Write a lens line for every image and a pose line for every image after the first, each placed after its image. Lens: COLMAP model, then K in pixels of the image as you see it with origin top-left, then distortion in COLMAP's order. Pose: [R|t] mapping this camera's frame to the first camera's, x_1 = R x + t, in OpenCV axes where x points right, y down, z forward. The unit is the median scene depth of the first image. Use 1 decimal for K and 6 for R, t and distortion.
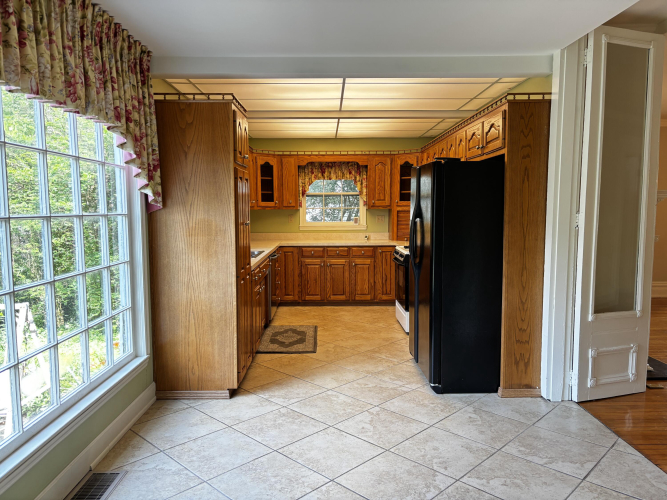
lens RADIAL K [[512.5, 0, 336.7], [0, 512.5, 250.3], [0, 0, 1]] dist [0.086489, -0.112437]
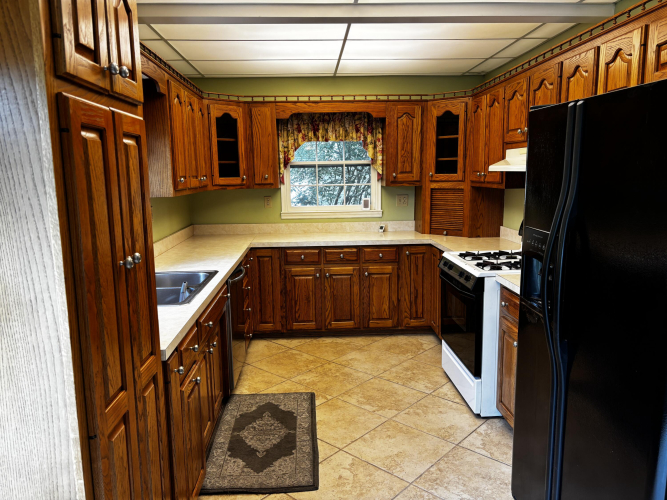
lens RADIAL K [[512.5, 0, 336.7], [0, 512.5, 250.3], [0, 0, 1]] dist [0.086489, -0.112437]
pose [[0.999374, -0.015493, 0.031810, -0.023973], [0.013322, 0.997638, 0.067380, -0.045392], [-0.032779, -0.066914, 0.997220, 0.354166]]
